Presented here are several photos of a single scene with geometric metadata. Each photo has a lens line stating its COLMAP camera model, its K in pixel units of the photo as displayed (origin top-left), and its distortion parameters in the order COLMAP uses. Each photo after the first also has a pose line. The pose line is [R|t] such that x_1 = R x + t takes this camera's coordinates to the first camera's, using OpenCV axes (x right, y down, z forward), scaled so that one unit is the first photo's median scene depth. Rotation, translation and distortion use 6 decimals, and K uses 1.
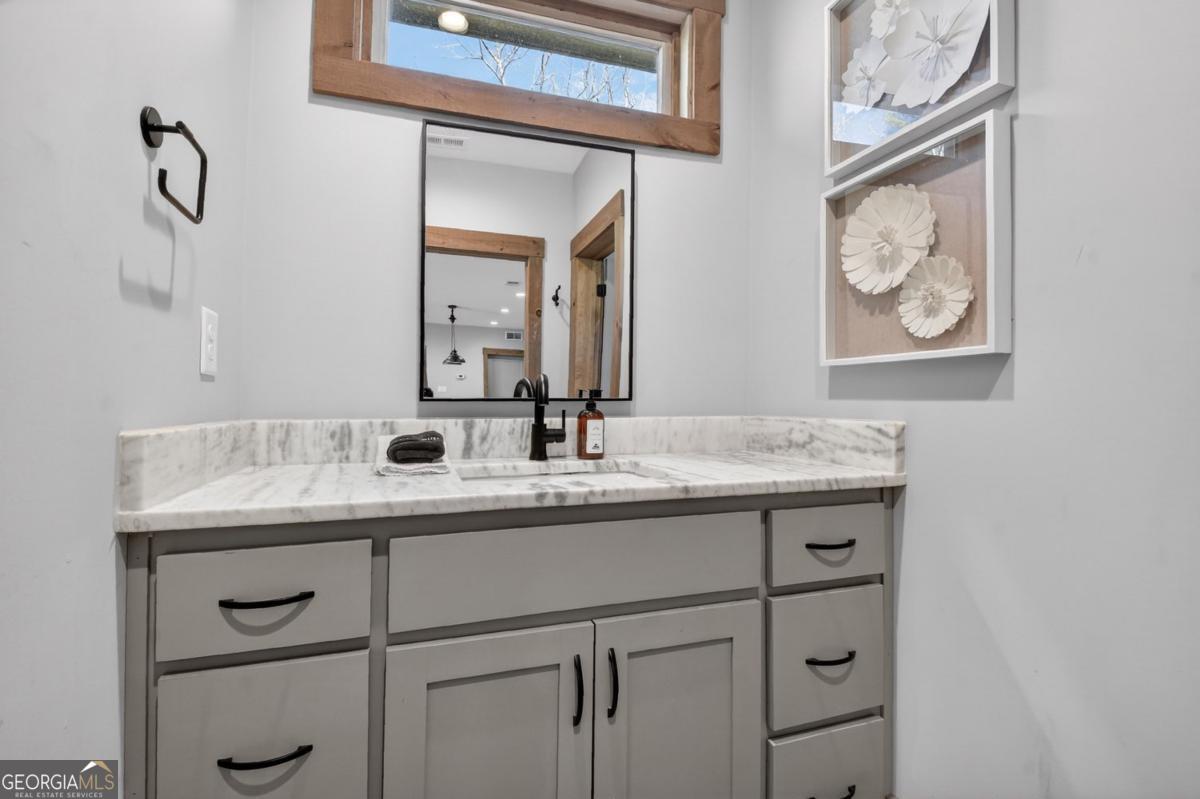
lens RADIAL K [[573.3, 0, 638.5], [0, 573.3, 398.1], [0, 0, 1]] dist [-0.017145, -0.001533]
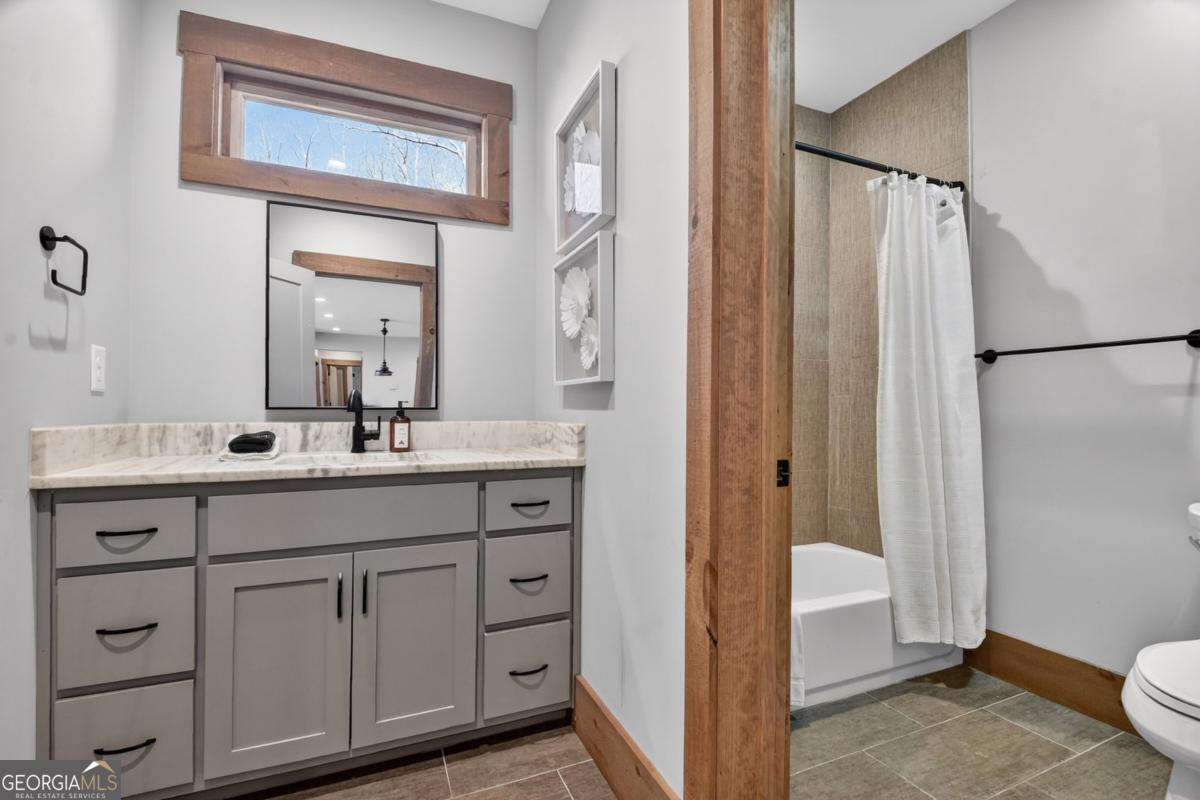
lens RADIAL K [[530.1, 0, 595.5], [0, 530.1, 418.8], [0, 0, 1]] dist [0.001164, -0.018127]
pose [[0.998052, -0.000055, 0.062392, 0.353862], [-0.001329, 0.999754, 0.022142, -0.001836], [-0.062378, -0.022182, 0.997806, -0.341337]]
